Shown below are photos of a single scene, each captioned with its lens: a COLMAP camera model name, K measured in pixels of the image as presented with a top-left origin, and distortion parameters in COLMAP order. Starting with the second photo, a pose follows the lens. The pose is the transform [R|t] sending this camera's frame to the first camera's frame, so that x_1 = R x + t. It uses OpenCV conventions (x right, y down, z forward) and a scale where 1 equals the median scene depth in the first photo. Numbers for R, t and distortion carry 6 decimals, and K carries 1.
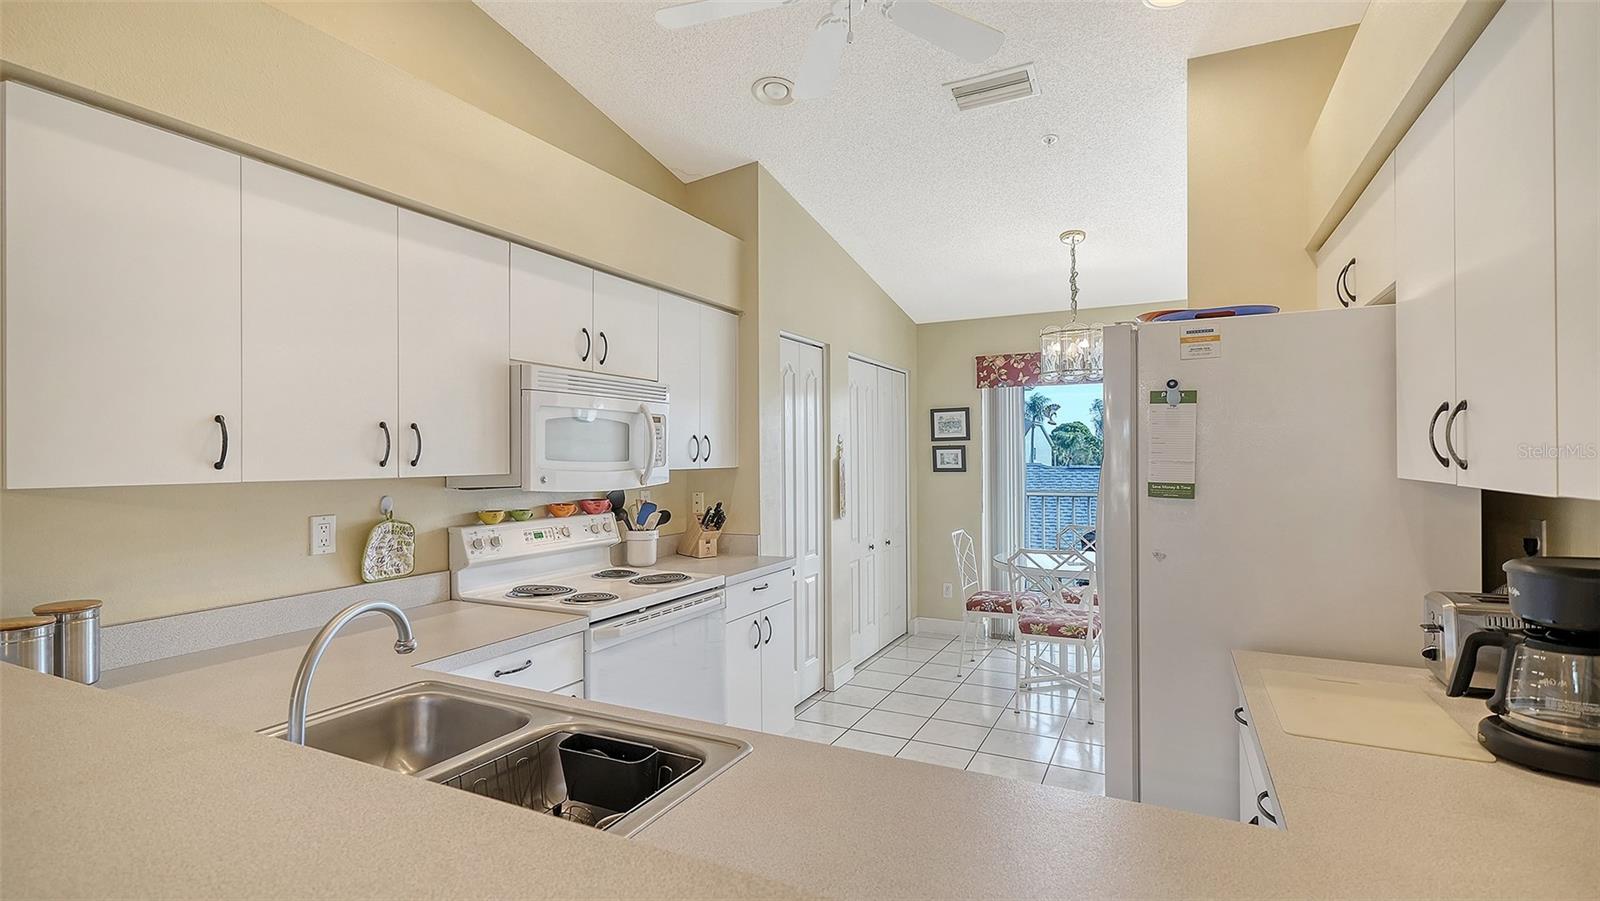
lens RADIAL K [[730.2, 0, 801.1], [0, 730.2, 452.6], [0, 0, 1]] dist [0.001349, 0.000059]
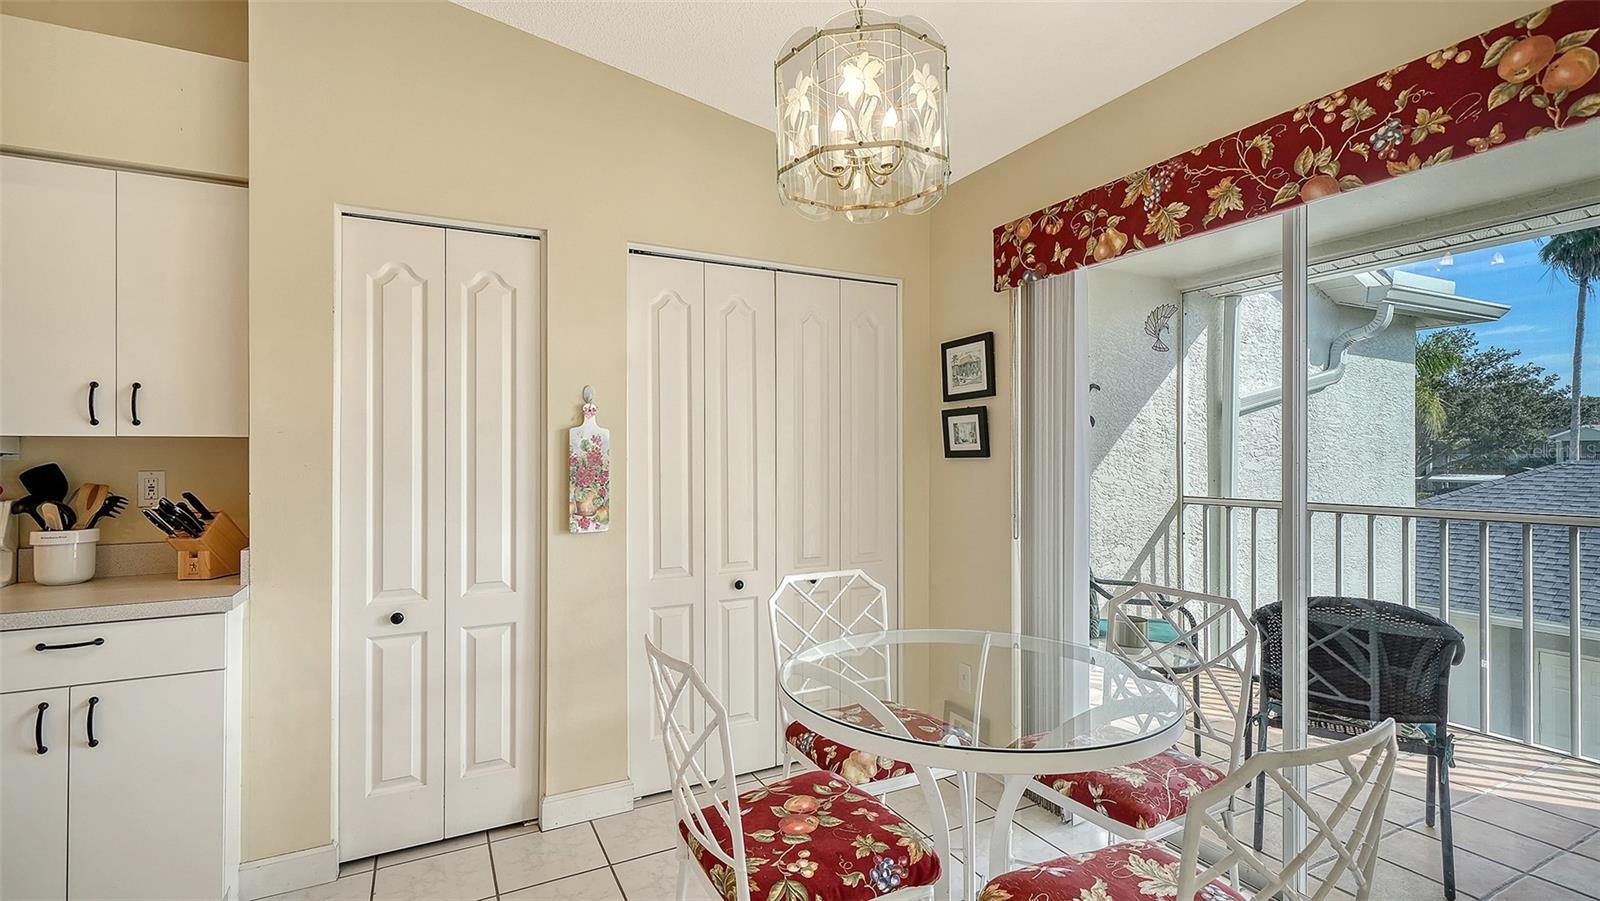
lens RADIAL K [[730.2, 0, 800.4], [0, 730.2, 453.7], [0, 0, 1]] dist [0.001349, 0.000059]
pose [[0.811521, 0.000860, -0.584323, 0.421217], [0.002210, 0.999987, 0.004540, 0.021100], [0.584319, -0.004975, 0.811509, 0.503477]]
